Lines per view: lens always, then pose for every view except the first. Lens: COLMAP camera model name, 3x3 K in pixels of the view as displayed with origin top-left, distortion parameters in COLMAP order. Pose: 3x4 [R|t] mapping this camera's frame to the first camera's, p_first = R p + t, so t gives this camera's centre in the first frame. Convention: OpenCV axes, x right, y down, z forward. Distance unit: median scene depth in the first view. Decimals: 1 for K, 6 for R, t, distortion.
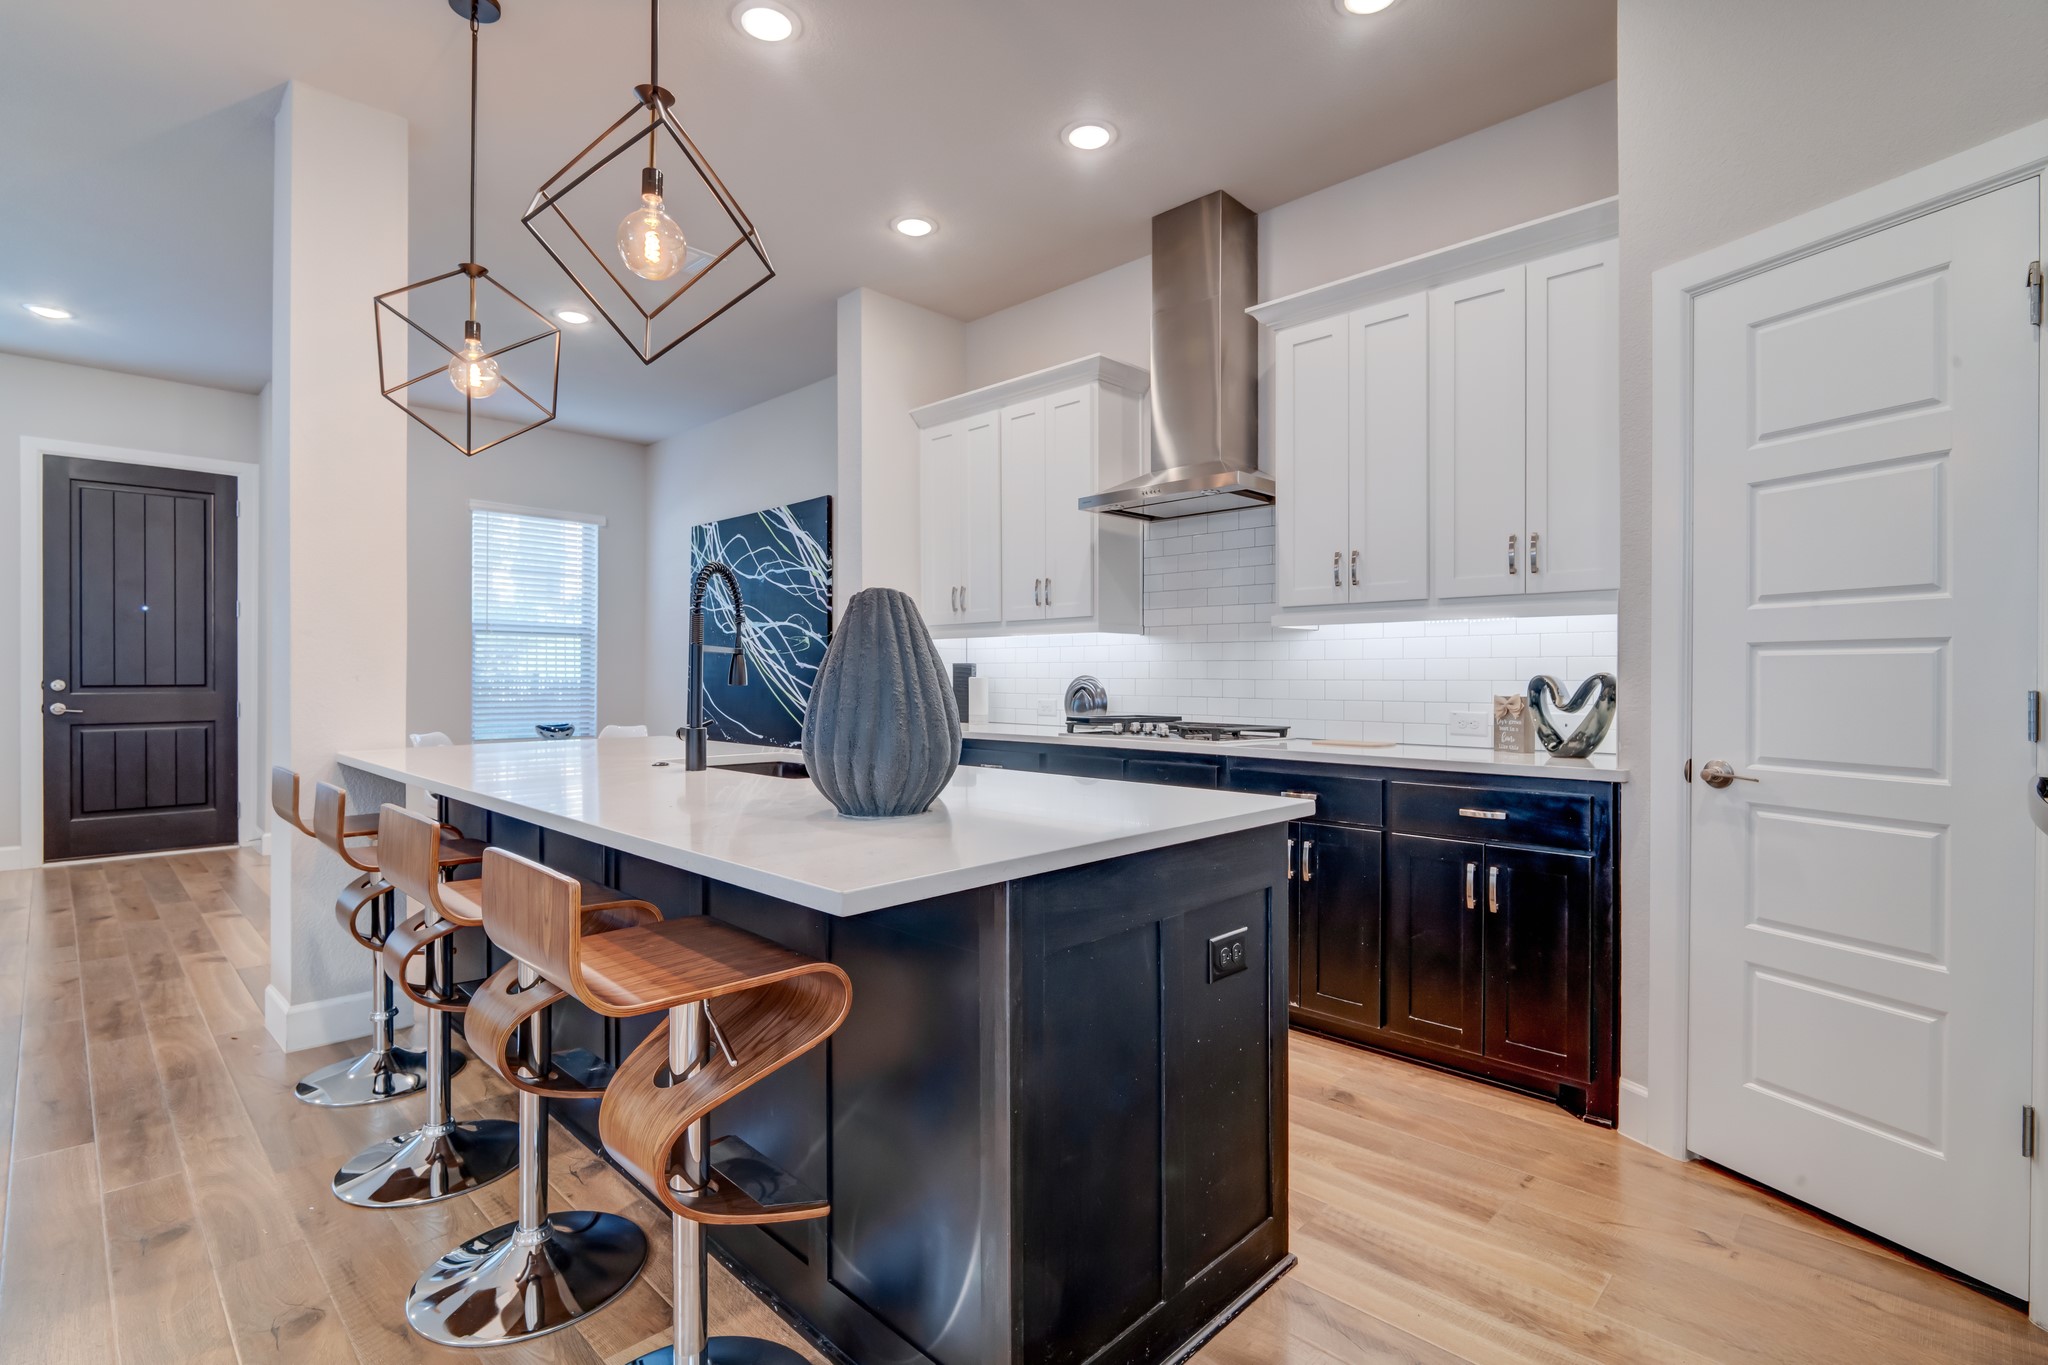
lens RADIAL K [[960.7, 0, 1031.0], [0, 960.7, 678.6], [0, 0, 1]] dist [-0.005890, -0.000661]
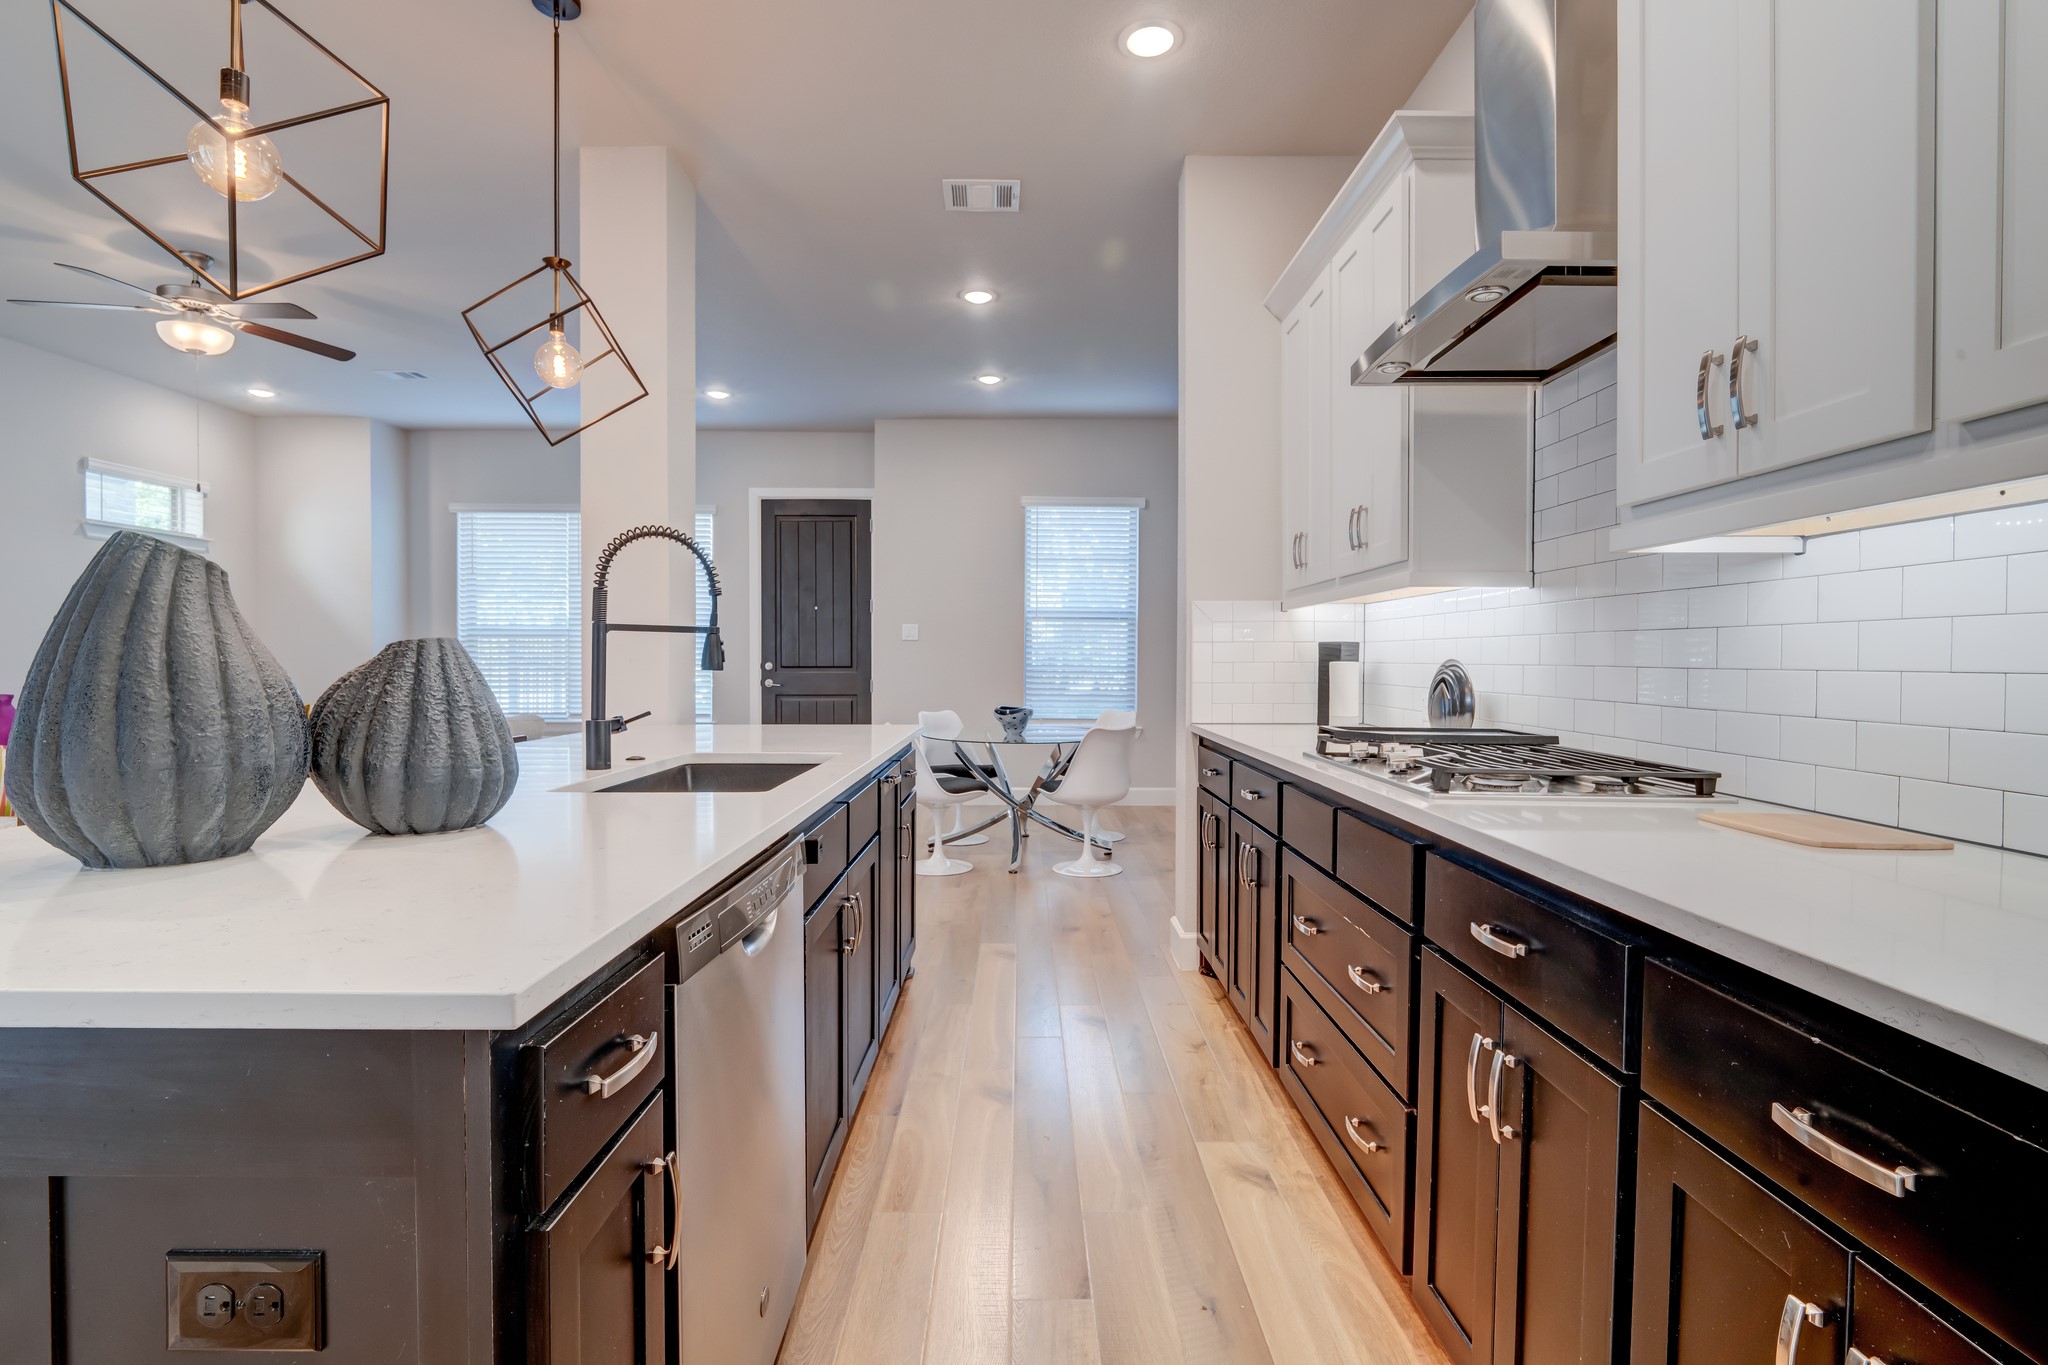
lens RADIAL K [[960.7, 0, 1031.0], [0, 960.7, 678.6], [0, 0, 1]] dist [-0.005890, -0.000661]
pose [[0.700533, 0.014498, -0.713473, 0.237321], [-0.002745, 0.999841, 0.017622, -0.000756], [0.713615, -0.010386, 0.700461, 0.299170]]
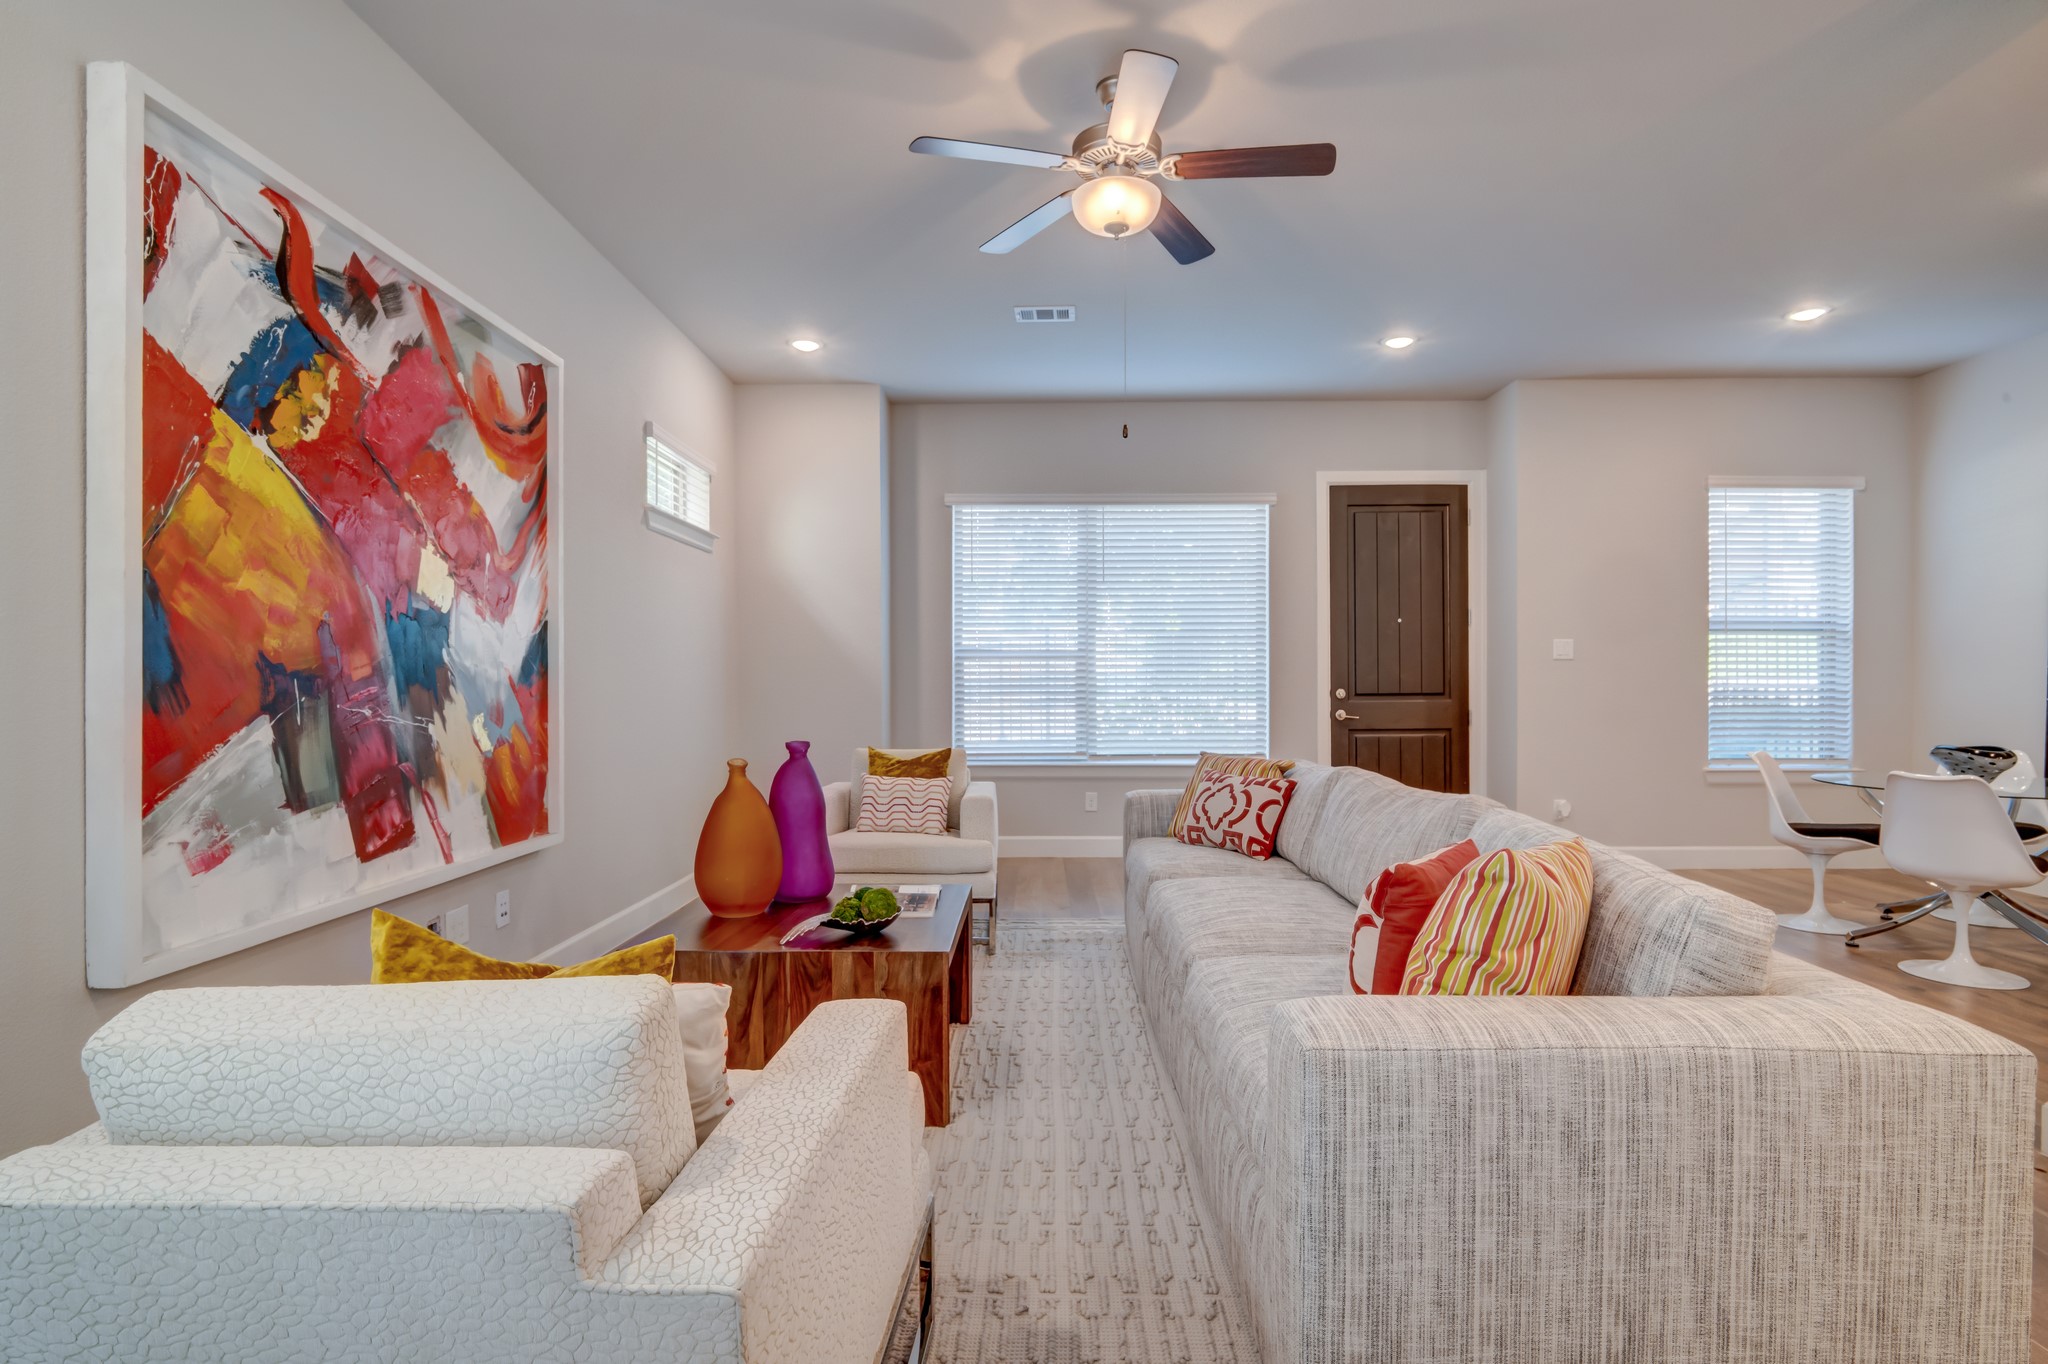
lens RADIAL K [[960.7, 0, 1031.0], [0, 960.7, 678.1], [0, 0, 1]] dist [-0.005890, -0.000661]
pose [[0.692652, -0.008208, -0.721225, -0.469188], [0.003525, 0.999962, -0.007996, -0.003215], [0.721263, 0.002996, 0.692655, -0.027541]]
